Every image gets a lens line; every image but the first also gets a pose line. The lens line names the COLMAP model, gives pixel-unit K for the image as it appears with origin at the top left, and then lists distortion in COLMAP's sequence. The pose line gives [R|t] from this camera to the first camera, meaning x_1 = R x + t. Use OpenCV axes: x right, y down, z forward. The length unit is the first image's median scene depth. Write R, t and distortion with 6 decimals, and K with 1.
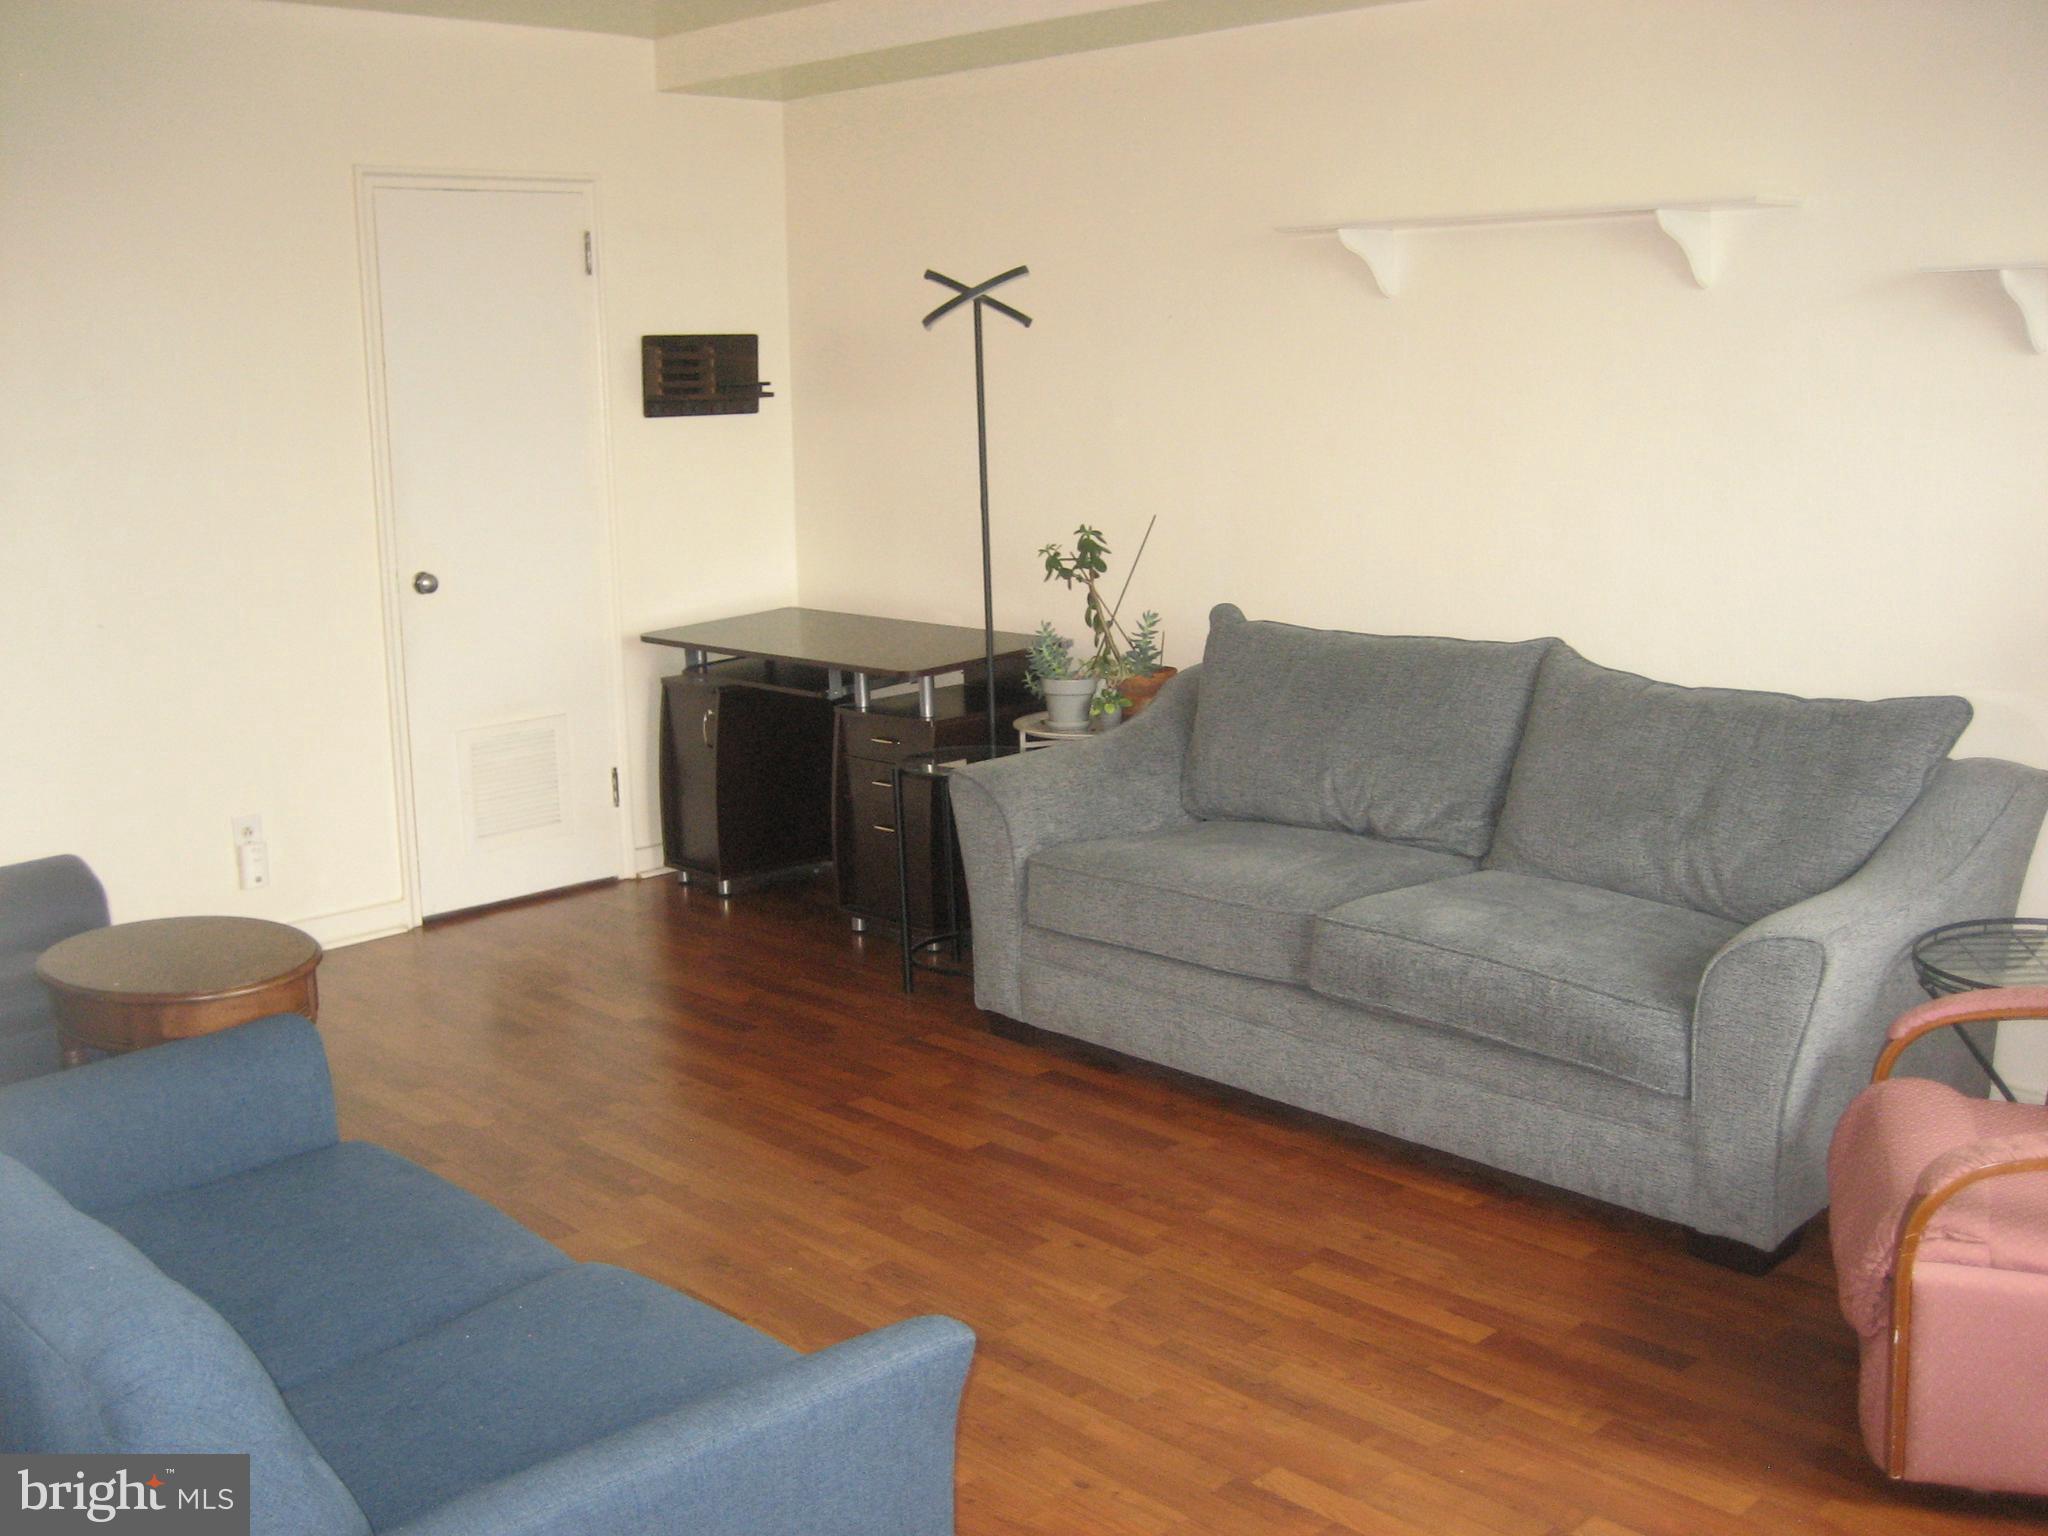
lens RADIAL K [[2103.3, 0, 998.1], [0, 2103.3, 780.2], [0, 0, 1]] dist [-0.139439, 0.176946]
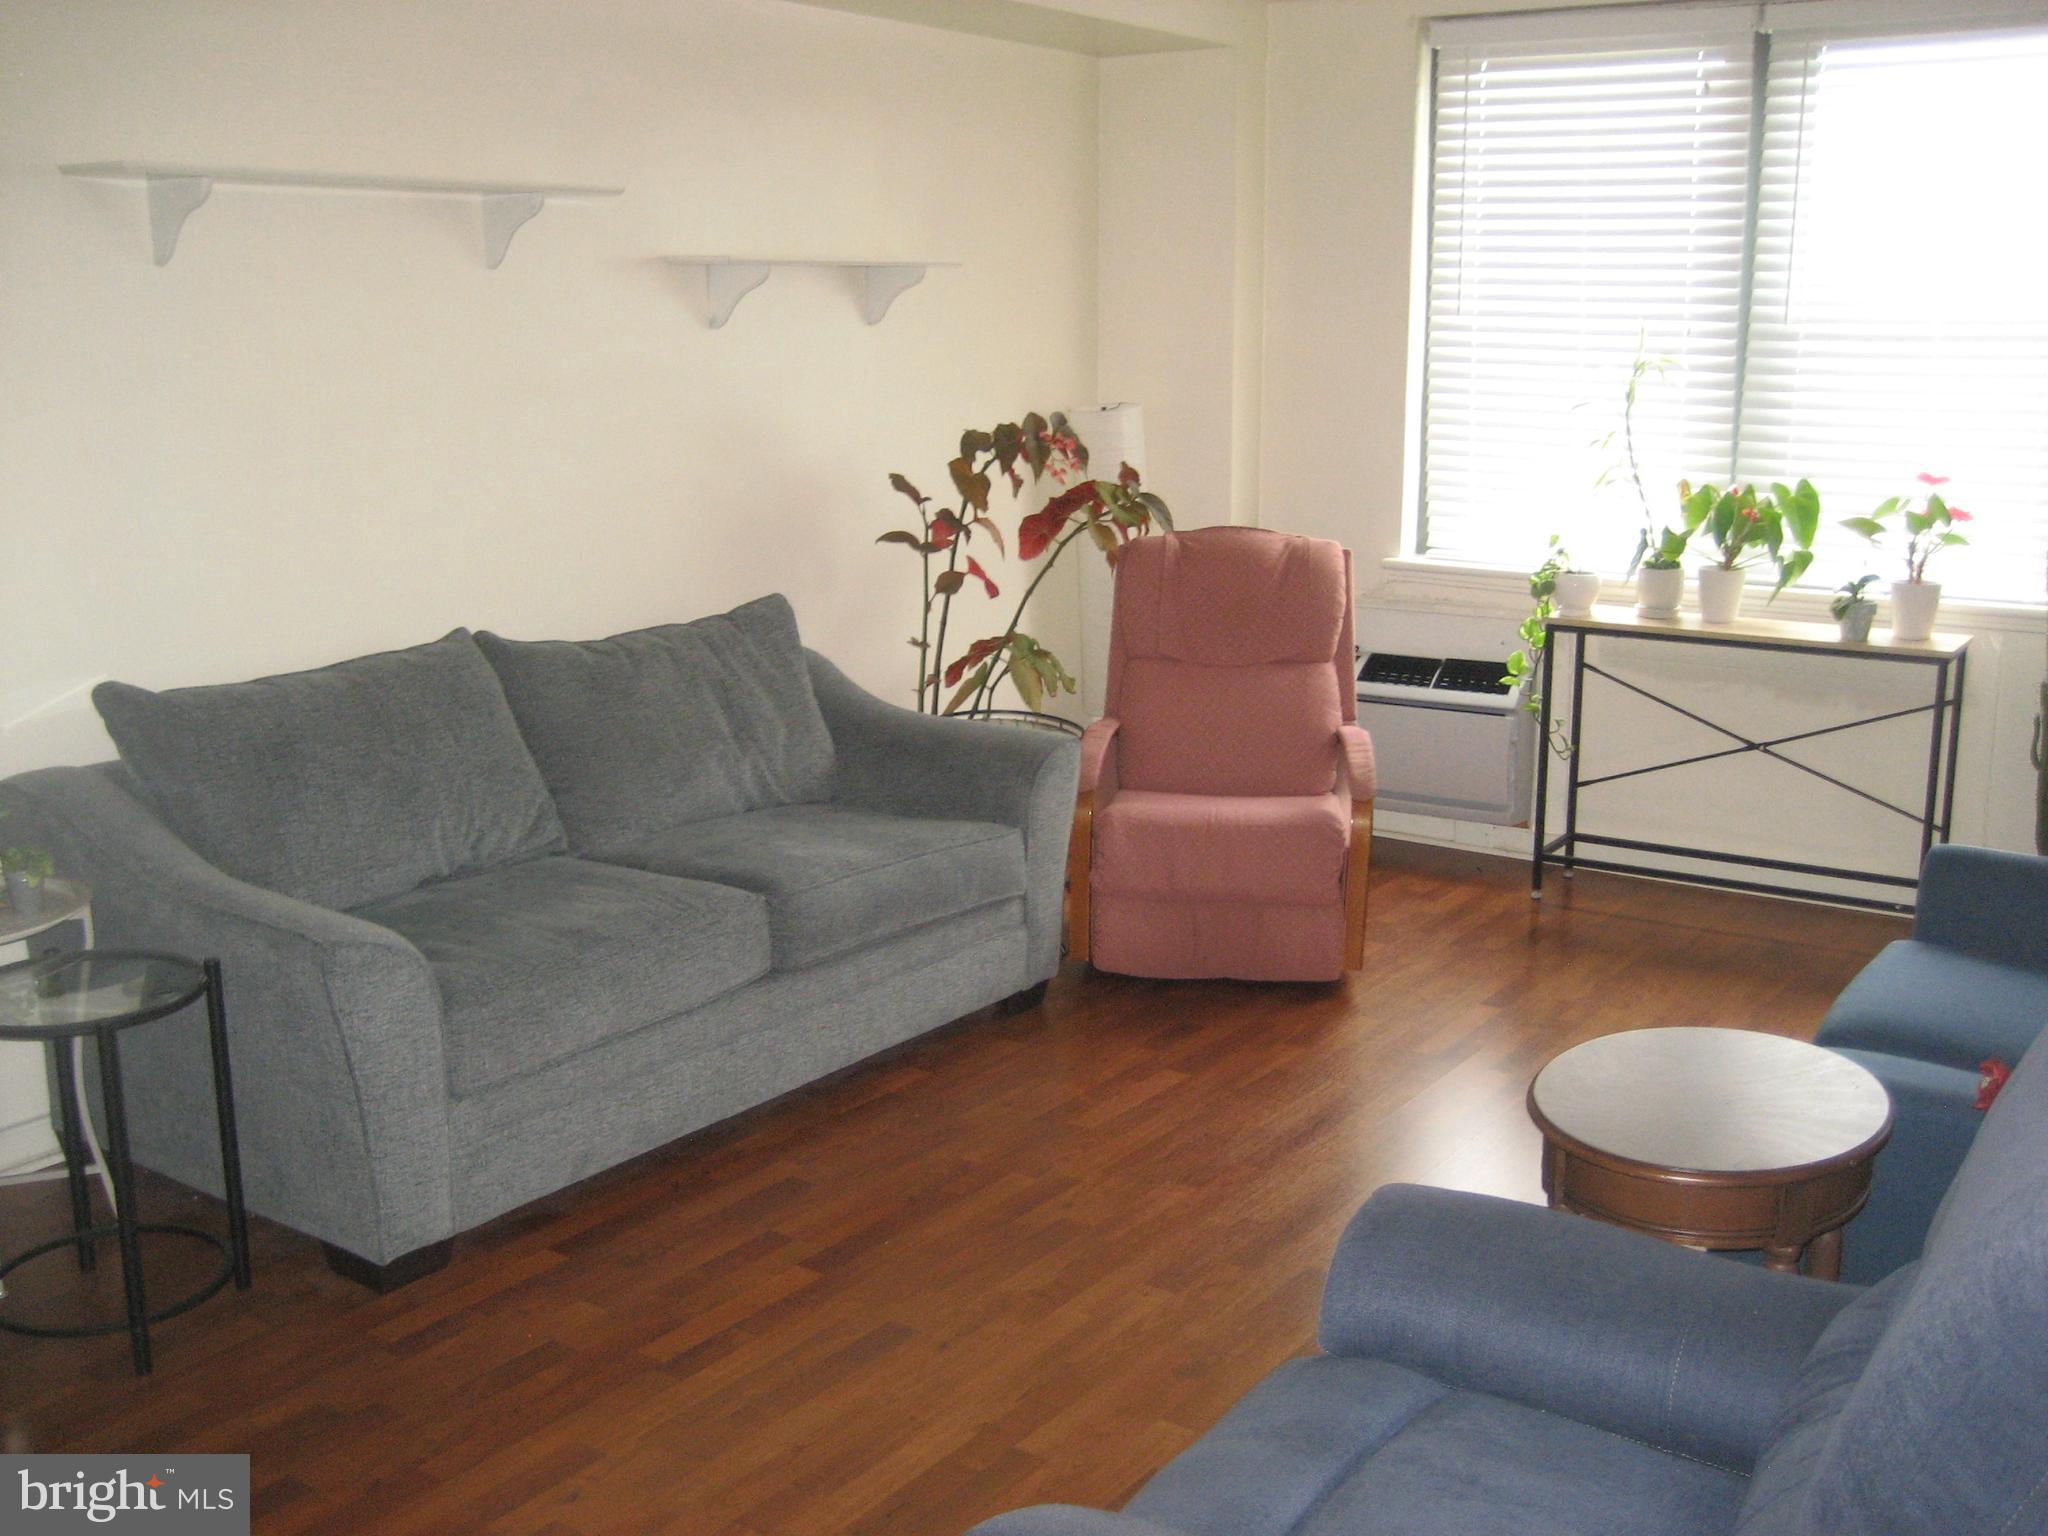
lens RADIAL K [[2103.3, 0, 998.1], [0, 2103.3, 780.2], [0, 0, 1]] dist [-0.139439, 0.176946]
pose [[-0.196590, -0.184906, 0.962893, -0.815066], [0.200826, 0.953642, 0.224132, -0.189373], [-0.959699, 0.237436, -0.150342, 1.039929]]
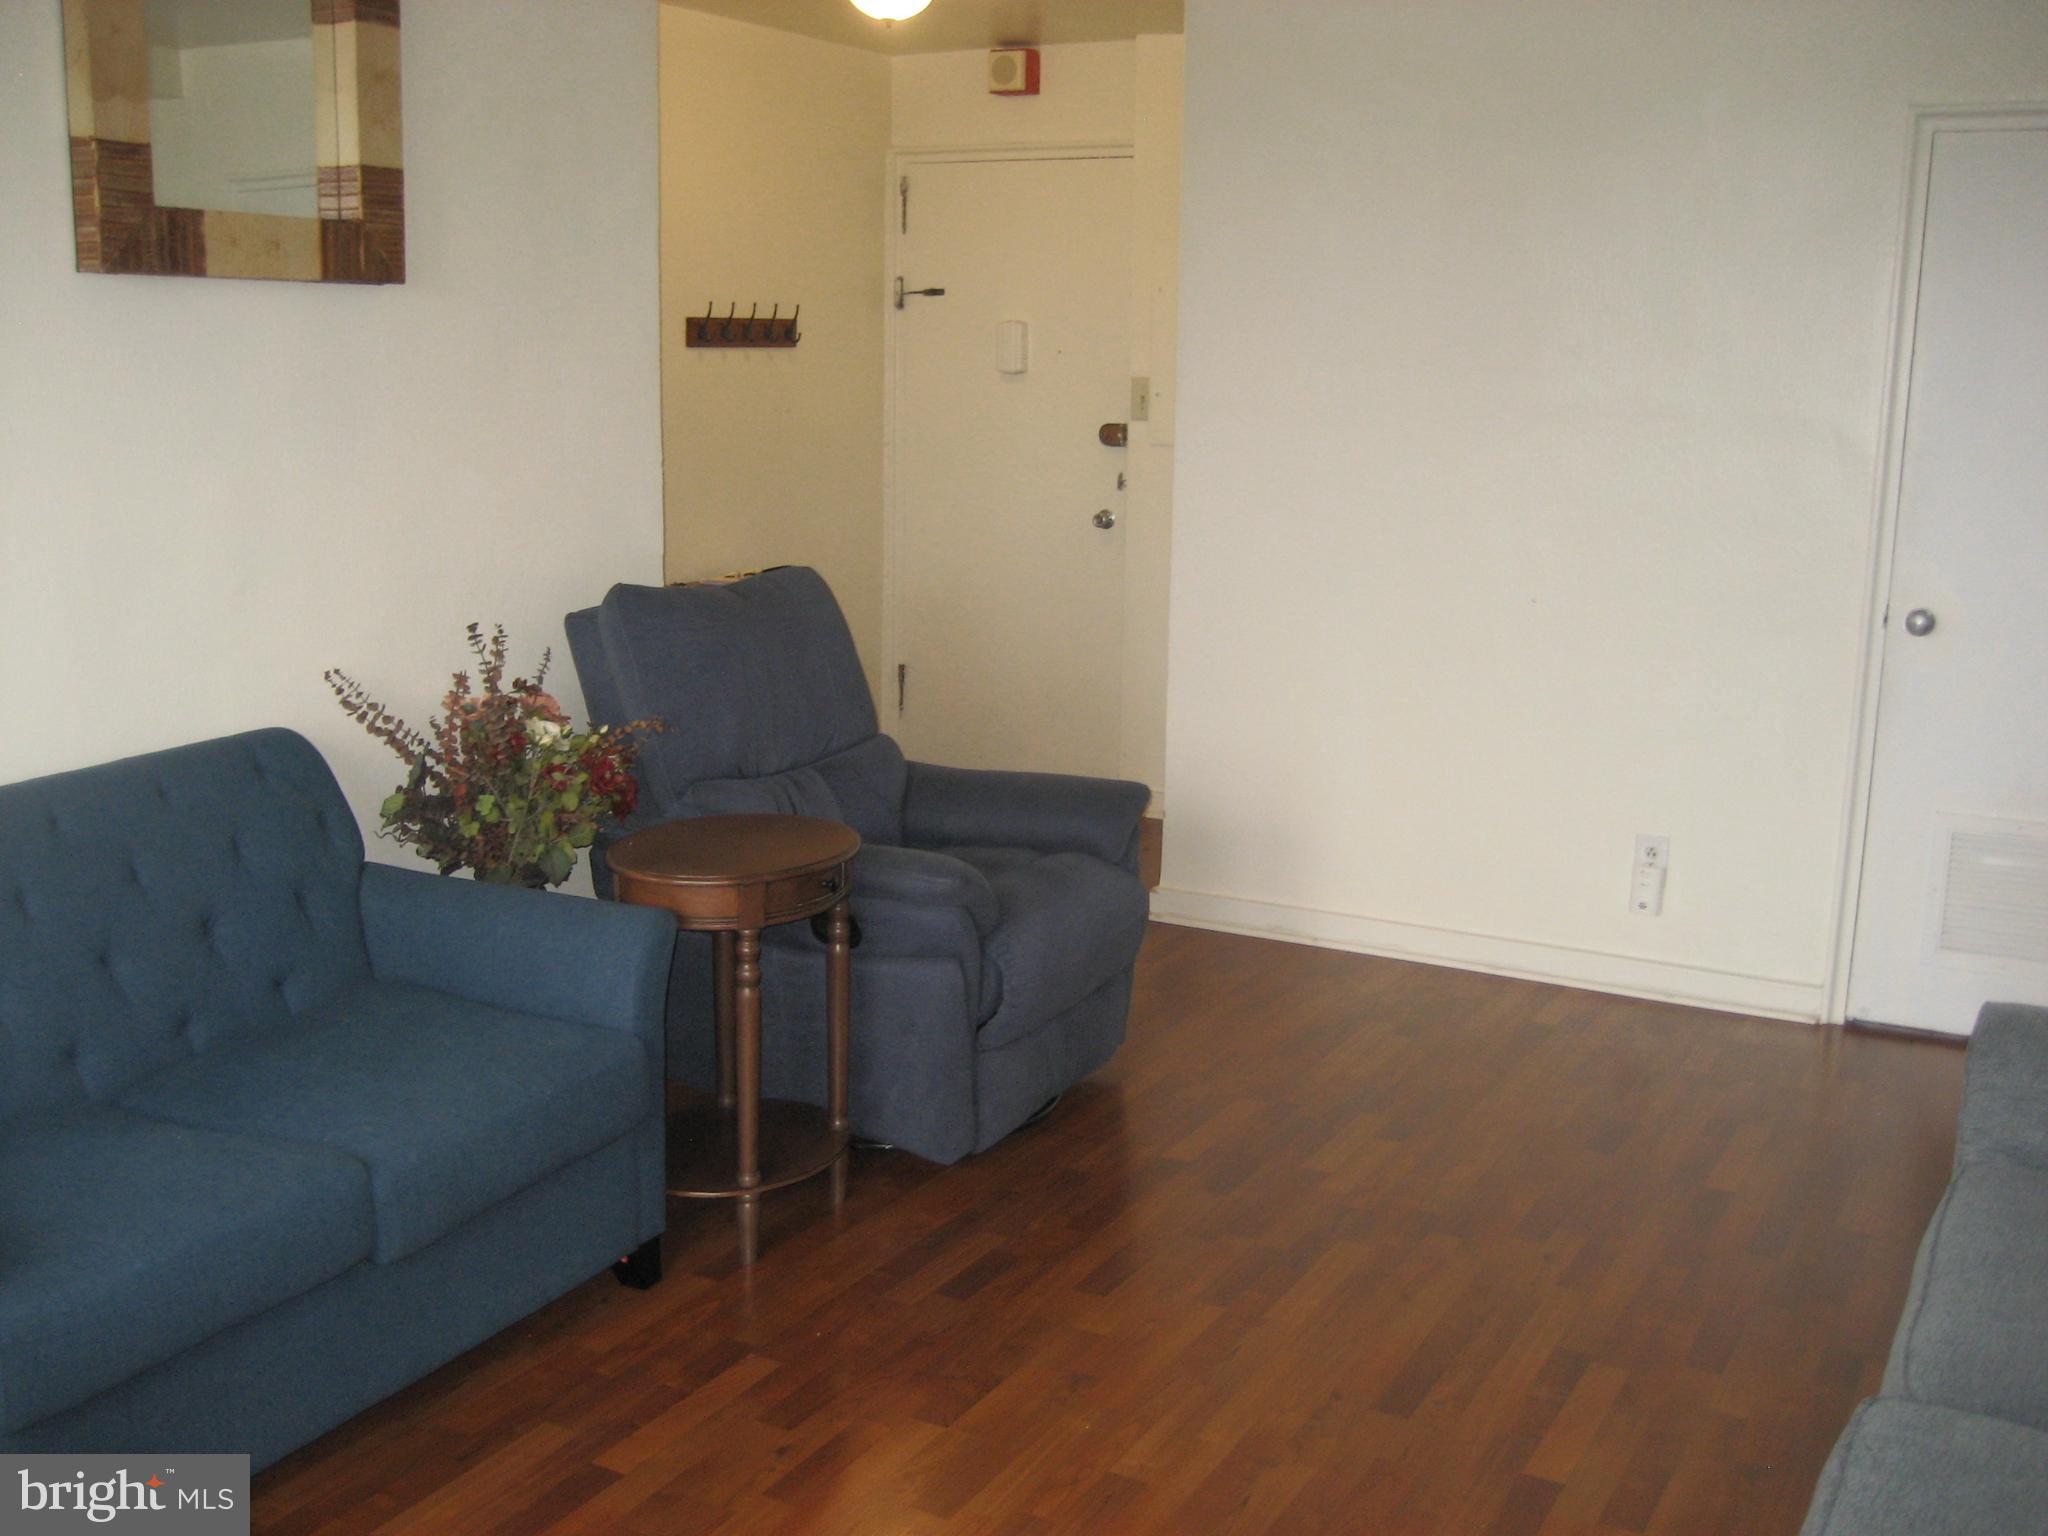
lens RADIAL K [[2103.3, 0, 998.1], [0, 2103.3, 780.2], [0, 0, 1]] dist [-0.139439, 0.176946]
pose [[0.299748, 0.224243, -0.927290, 0.540057], [-0.216599, 0.962597, 0.162765, -0.127007], [0.929105, 0.152061, 0.337108, 0.580883]]
